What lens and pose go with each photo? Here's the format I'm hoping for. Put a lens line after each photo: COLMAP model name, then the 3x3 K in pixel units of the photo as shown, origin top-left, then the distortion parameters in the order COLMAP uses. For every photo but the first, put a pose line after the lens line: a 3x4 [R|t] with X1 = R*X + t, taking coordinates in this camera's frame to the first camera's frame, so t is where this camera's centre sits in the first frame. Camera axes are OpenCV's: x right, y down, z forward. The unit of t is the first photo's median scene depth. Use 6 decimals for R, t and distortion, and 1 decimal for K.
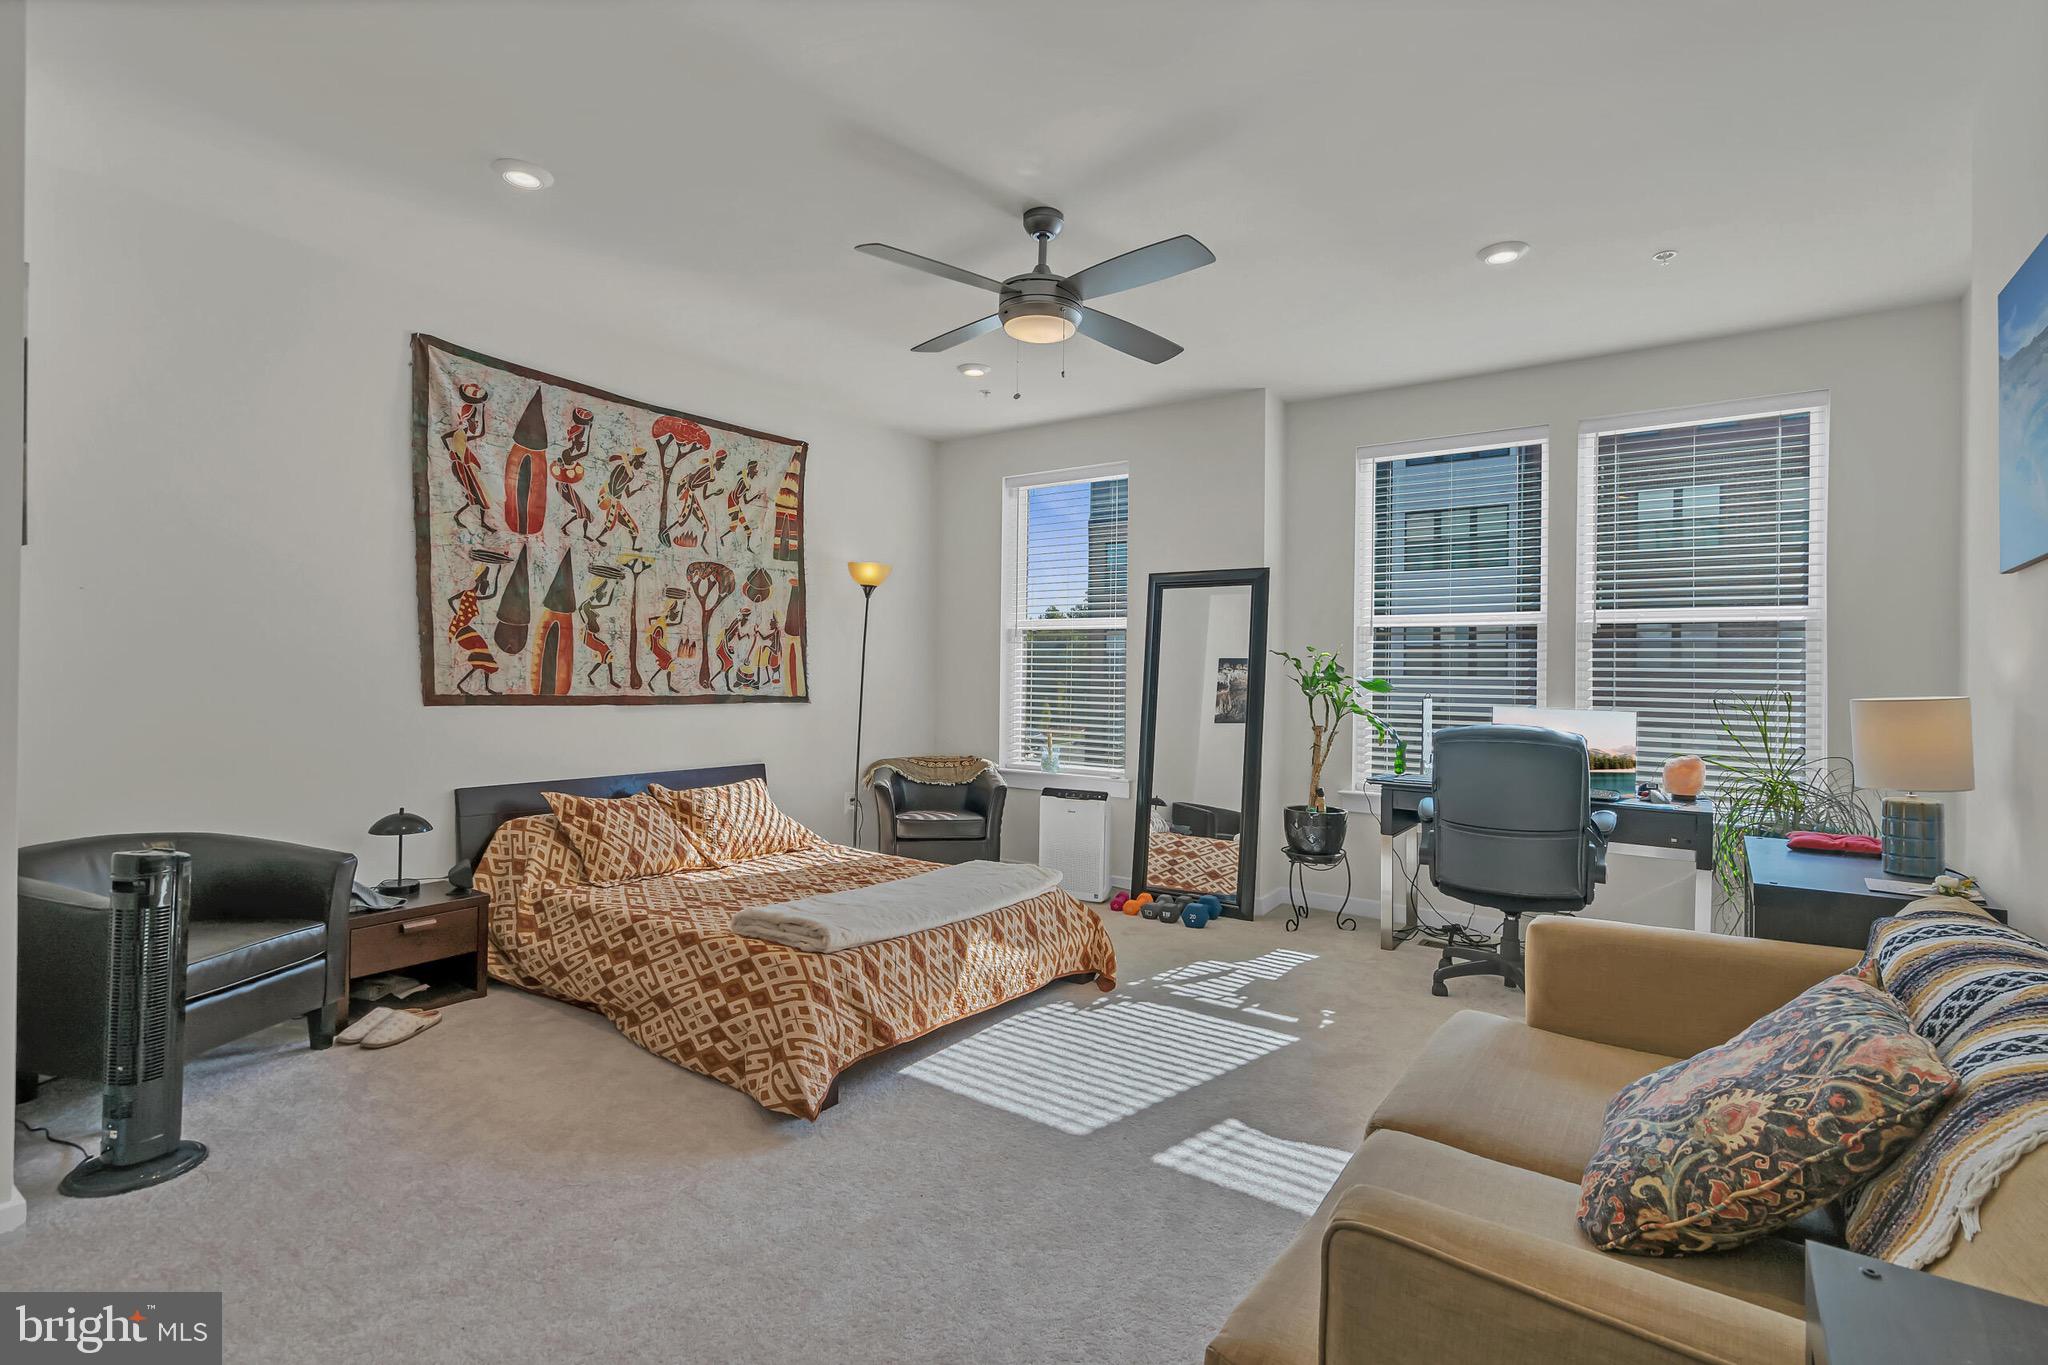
lens RADIAL K [[958.3, 0, 1021.1], [0, 958.3, 683.4], [0, 0, 1]] dist [-0.001005, 0.001366]
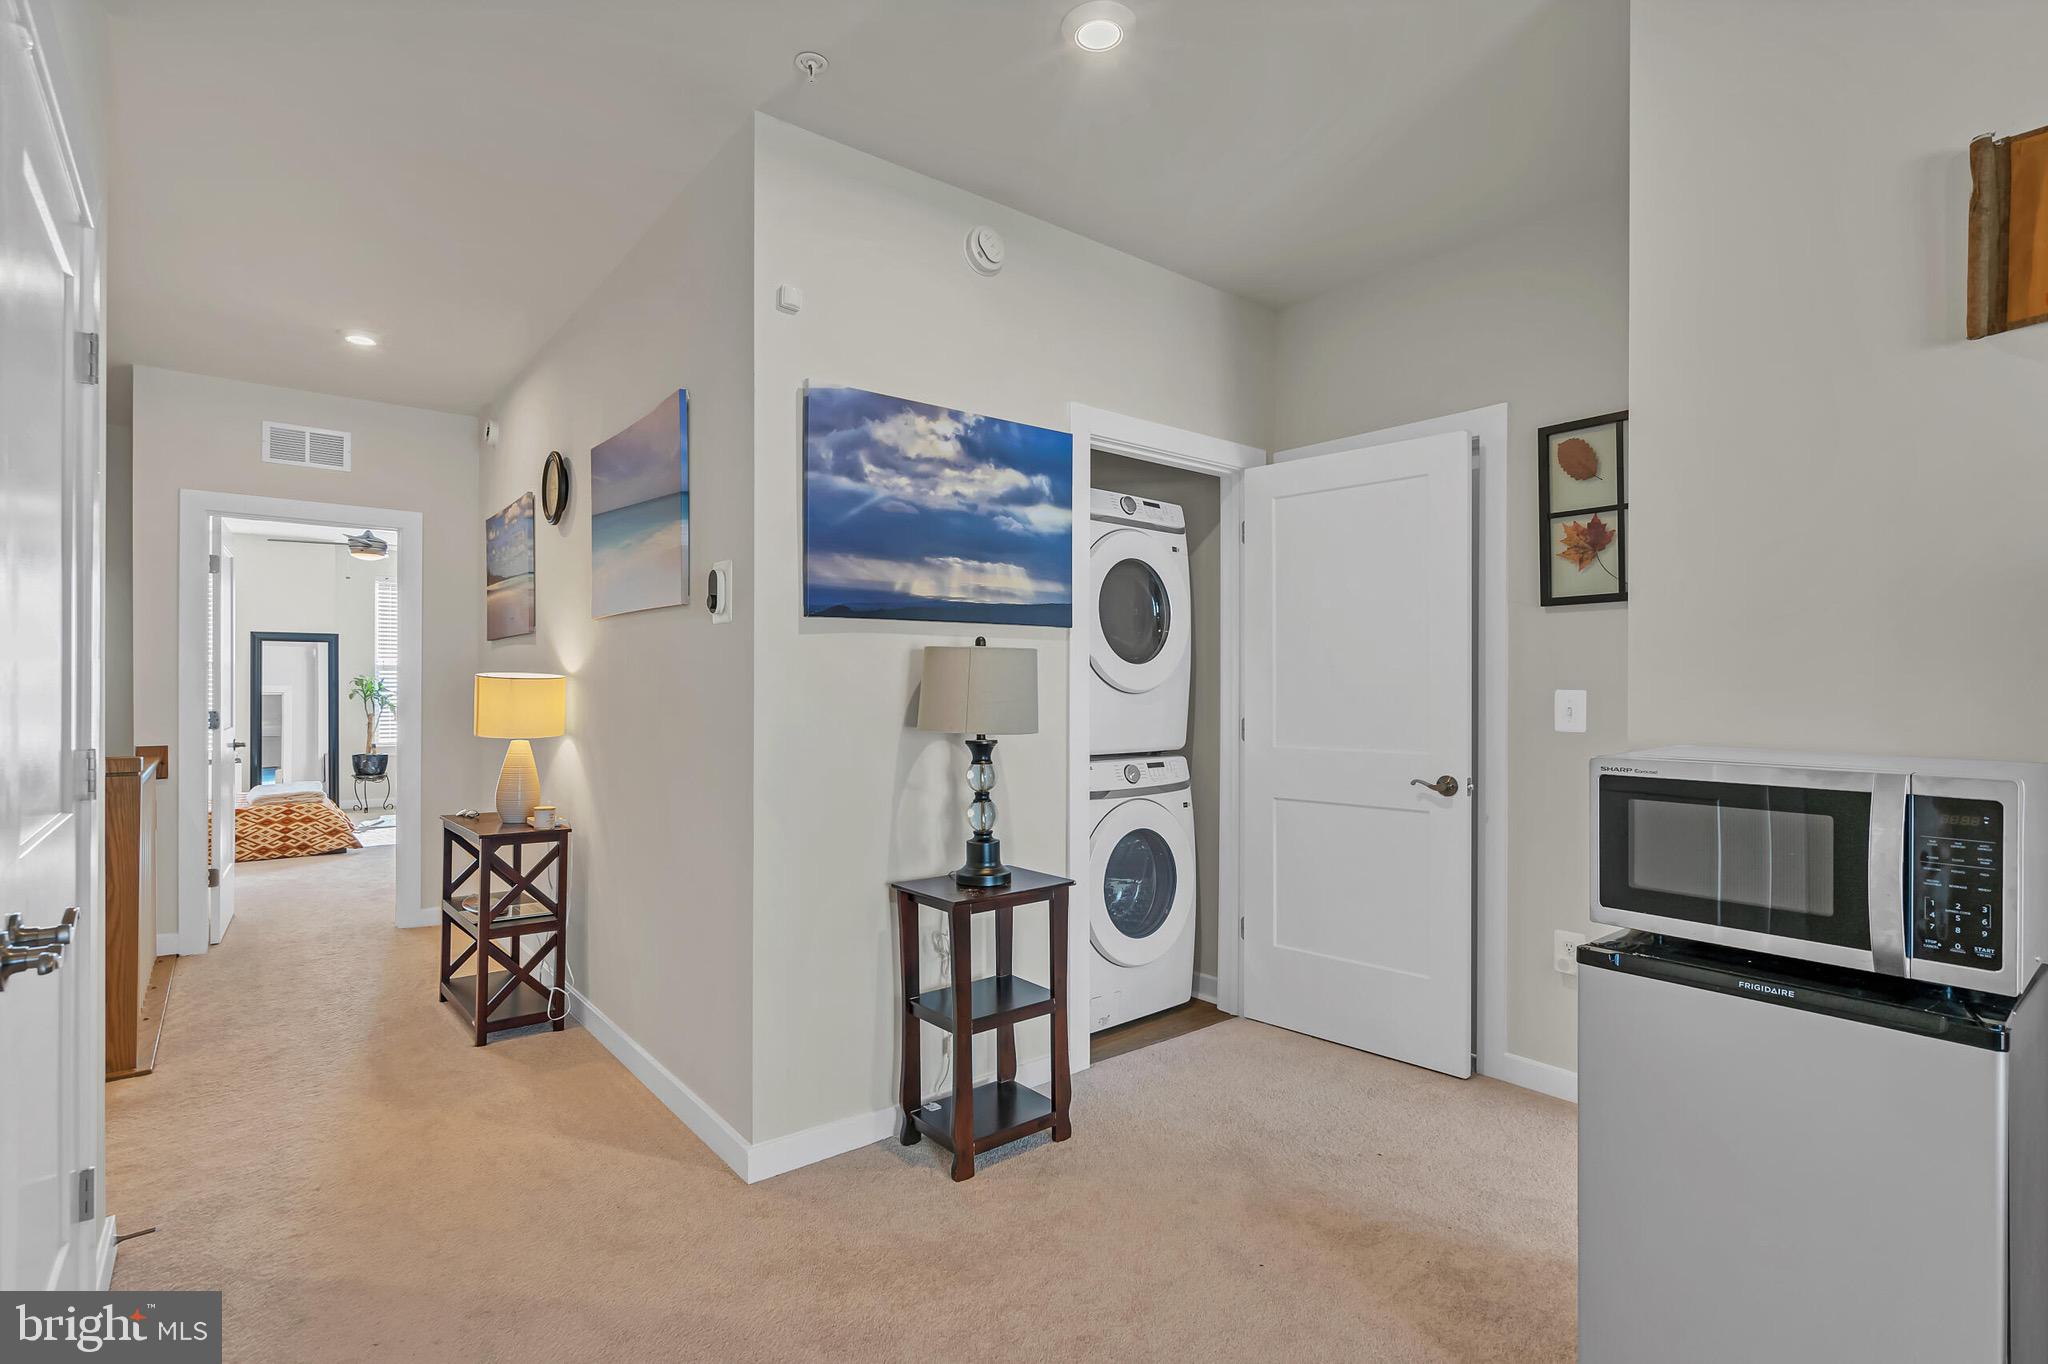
lens RADIAL K [[958.3, 0, 1021.1], [0, 958.3, 682.9], [0, 0, 1]] dist [-0.001005, 0.001366]
pose [[0.258793, -0.012383, 0.965853, -1.721066], [0.012000, 0.999882, 0.009604, -0.030717], [-0.965858, 0.009105, 0.258911, -1.158113]]
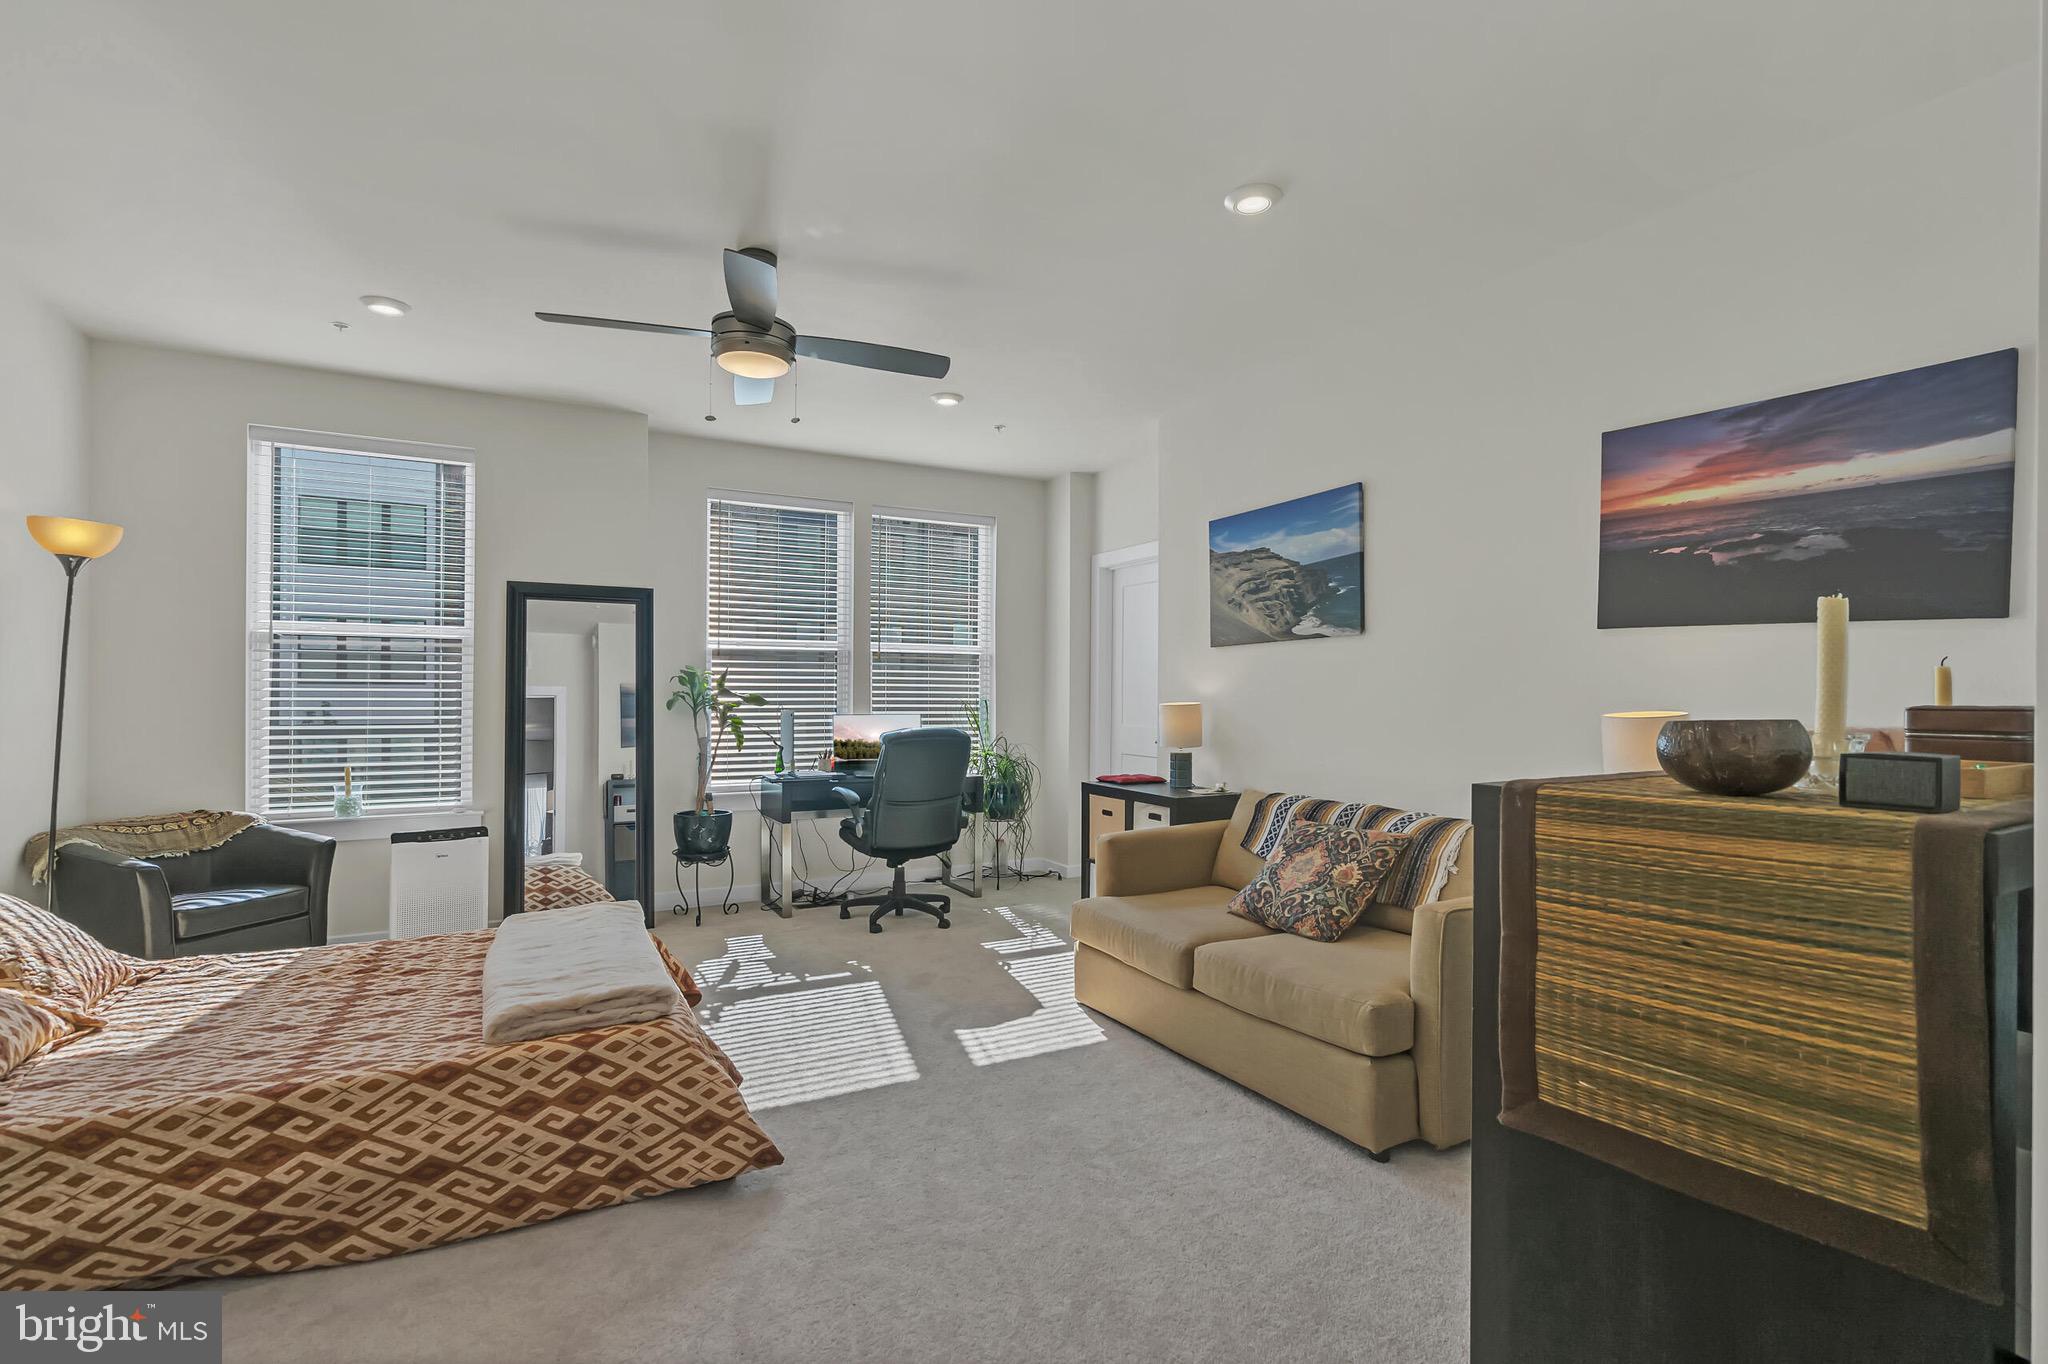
lens RADIAL K [[950.3, 0, 1023.0], [0, 950.3, 685.8], [0, 0, 1]] dist [-0.001634, 0.001399]
pose [[0.441664, -0.009229, 0.897133, -0.666586], [0.010779, 0.999930, 0.004980, -0.020451], [-0.897116, 0.007471, 0.441732, 0.242067]]
